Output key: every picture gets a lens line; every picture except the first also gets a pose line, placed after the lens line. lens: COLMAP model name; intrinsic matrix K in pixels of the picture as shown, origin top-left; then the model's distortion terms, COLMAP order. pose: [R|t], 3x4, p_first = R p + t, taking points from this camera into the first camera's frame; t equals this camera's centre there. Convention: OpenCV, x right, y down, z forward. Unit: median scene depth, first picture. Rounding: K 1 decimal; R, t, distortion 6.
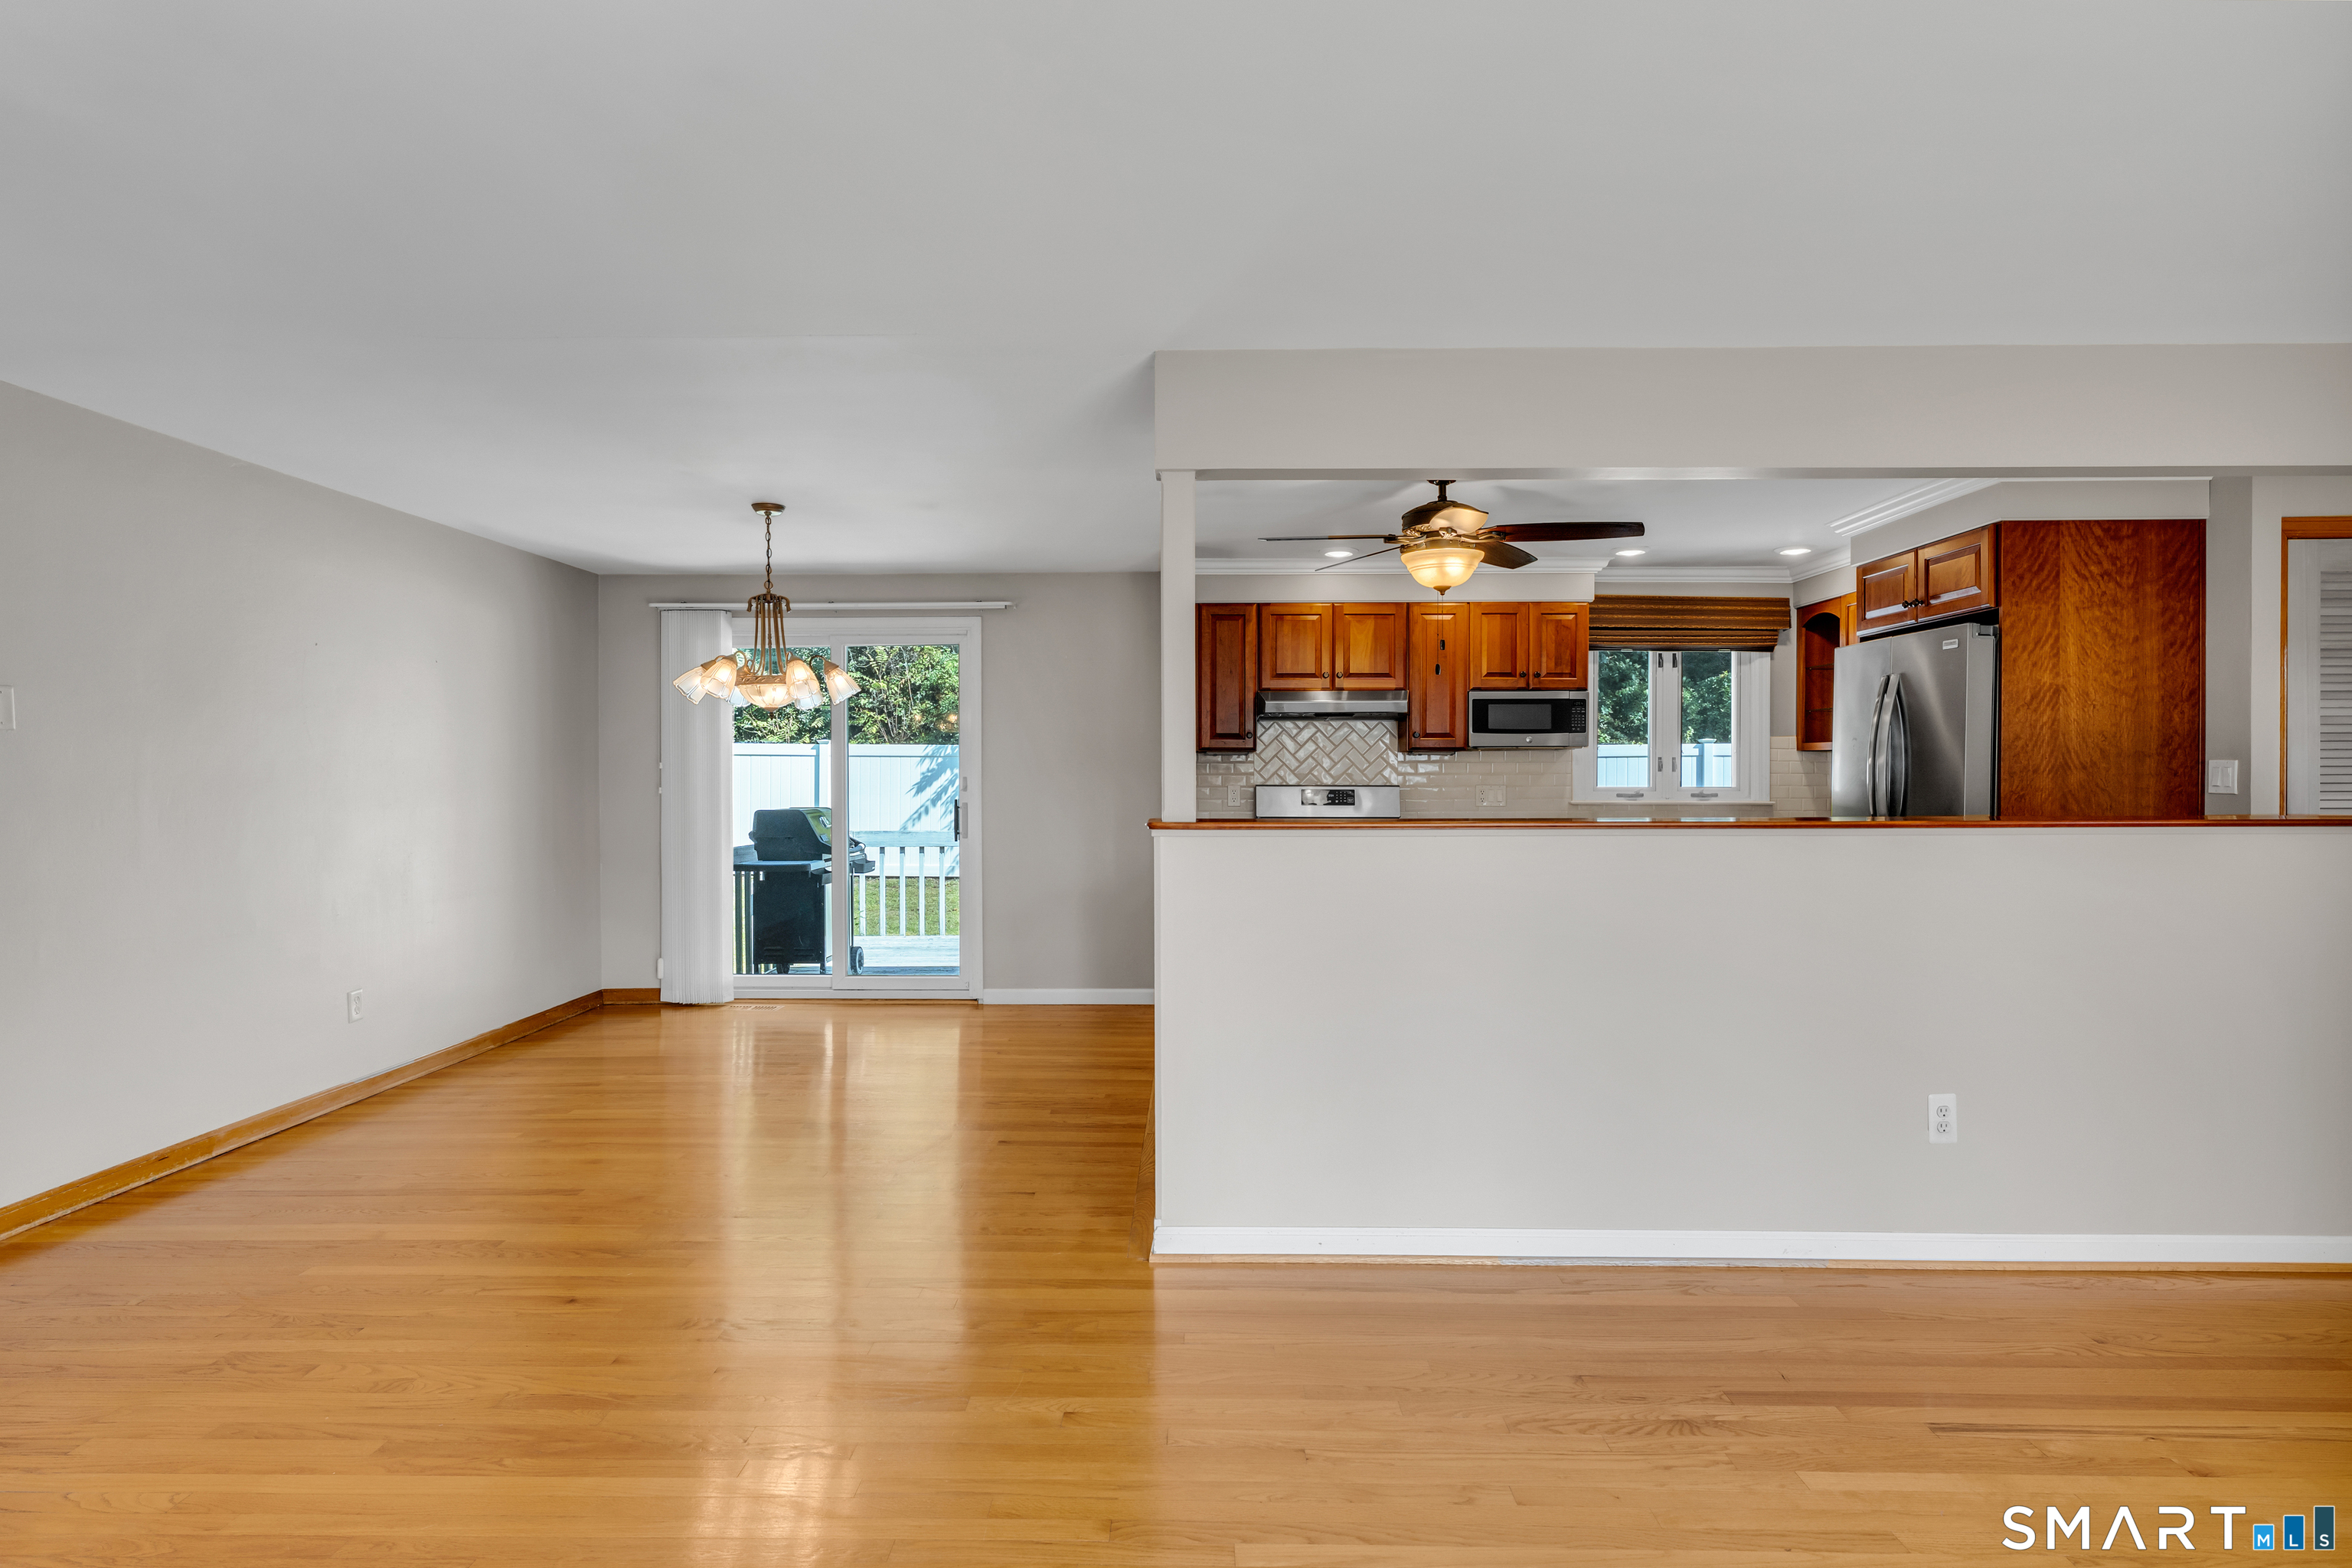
lens RADIAL K [[1230.4, 0, 1170.7], [0, 1230.4, 784.4], [0, 0, 1]] dist [-0.002960, -0.000048]
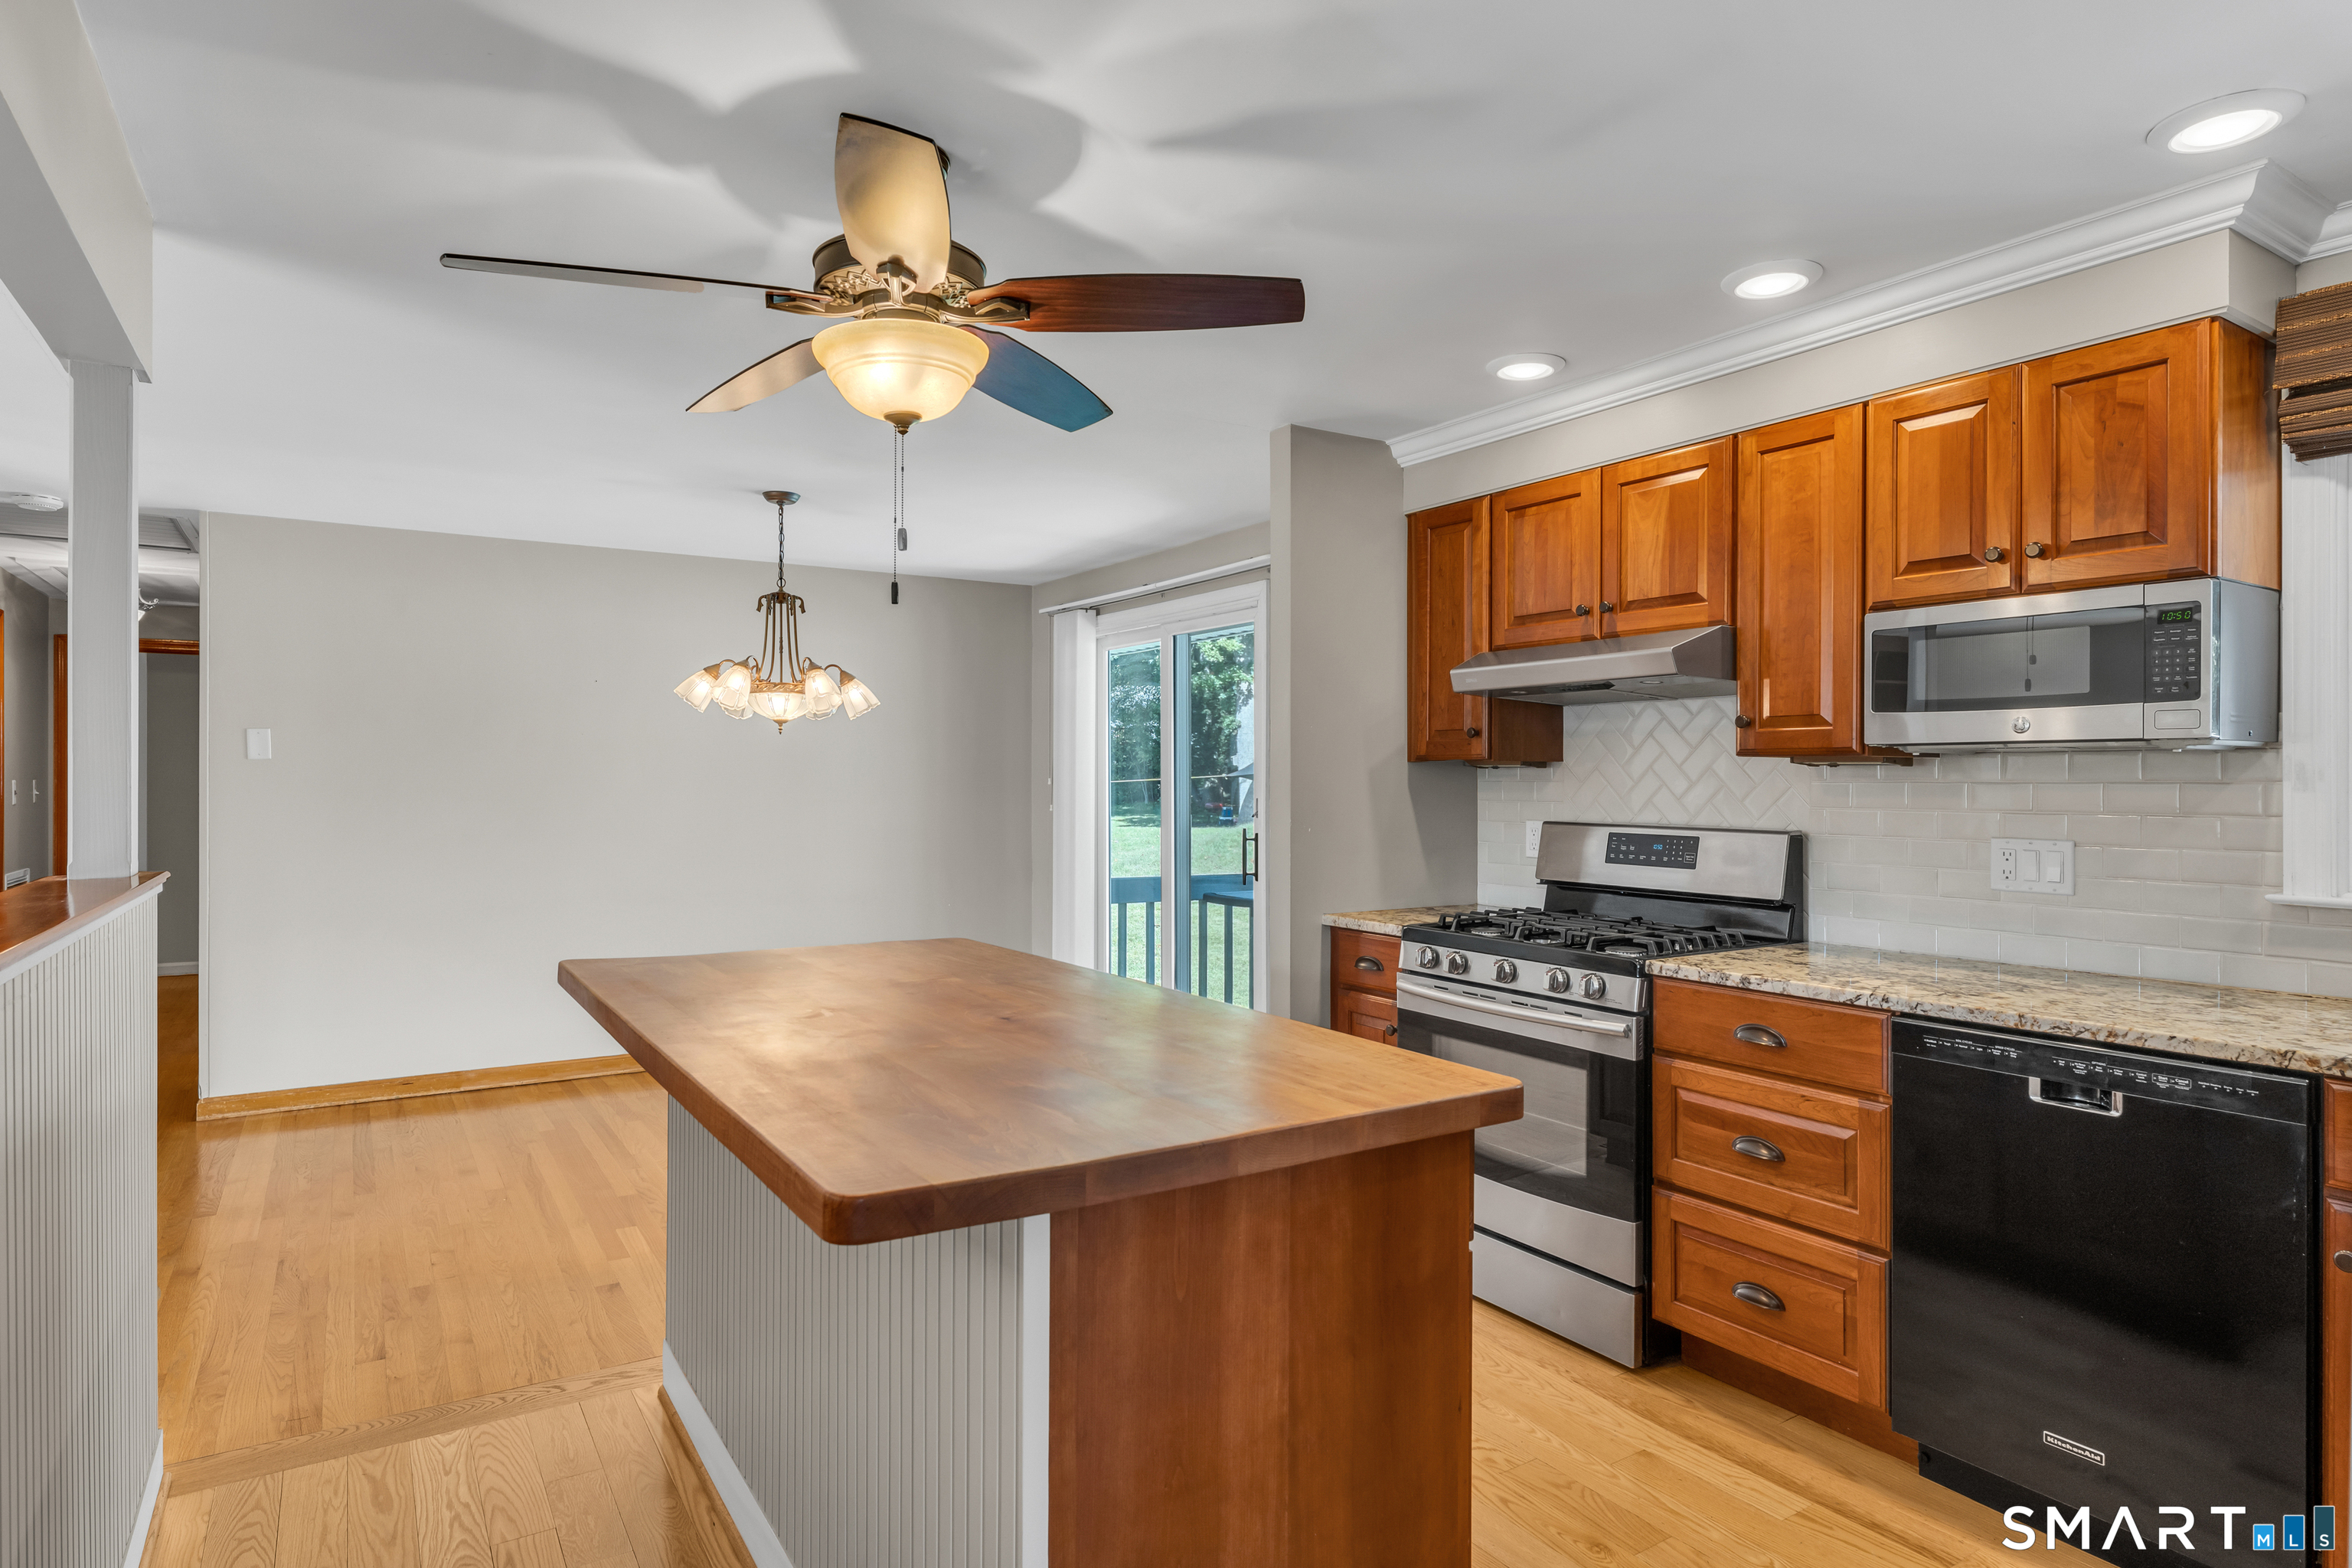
lens RADIAL K [[1287.3, 0, 1167.9], [0, 1287.3, 771.9], [0, 0, 1]] dist [-0.002408, -0.000285]
pose [[0.554462, -0.001119, -0.832208, 0.476394], [-0.011438, 0.999894, -0.008965, -0.015172], [0.832130, 0.014490, 0.554391, 0.563400]]
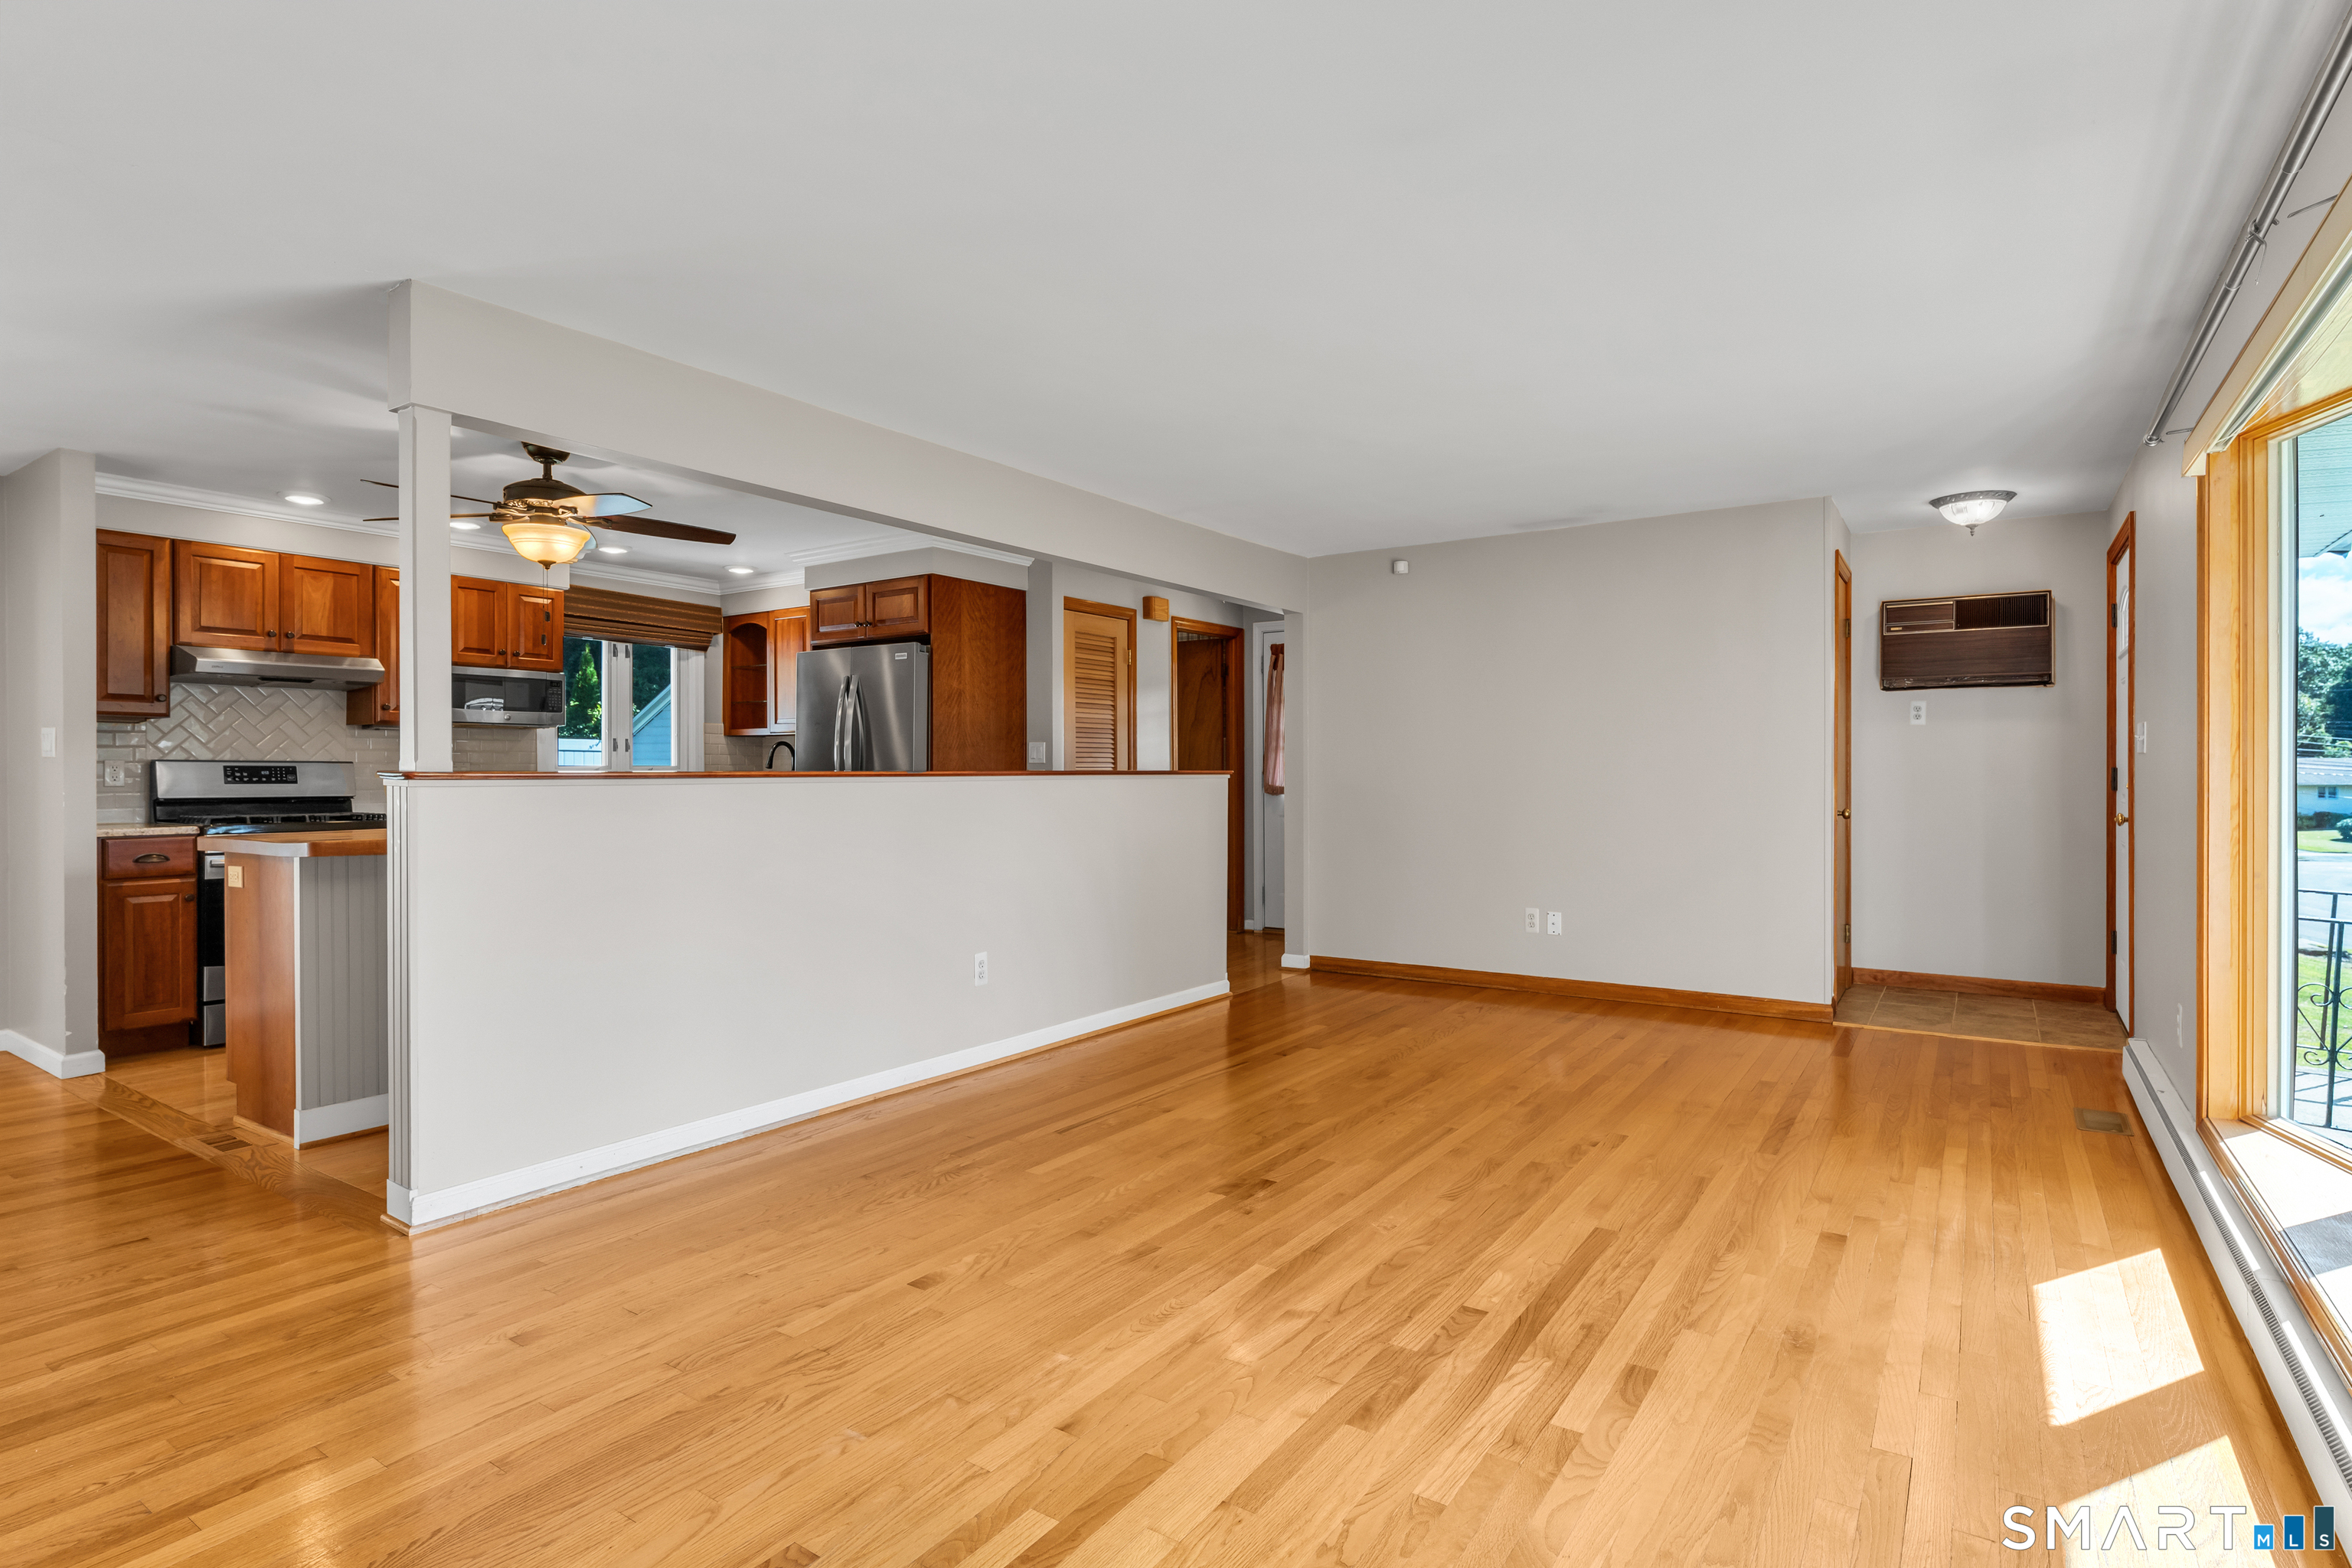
lens RADIAL K [[1190.5, 0, 1172.1], [0, 1190.5, 775.4], [0, 0, 1]] dist [0.000262, -0.000189]
pose [[0.547238, -0.000982, 0.836977, -0.232948], [0.009186, 0.999946, -0.004833, 0.021866], [-0.836927, 0.010333, 0.547217, 0.001037]]
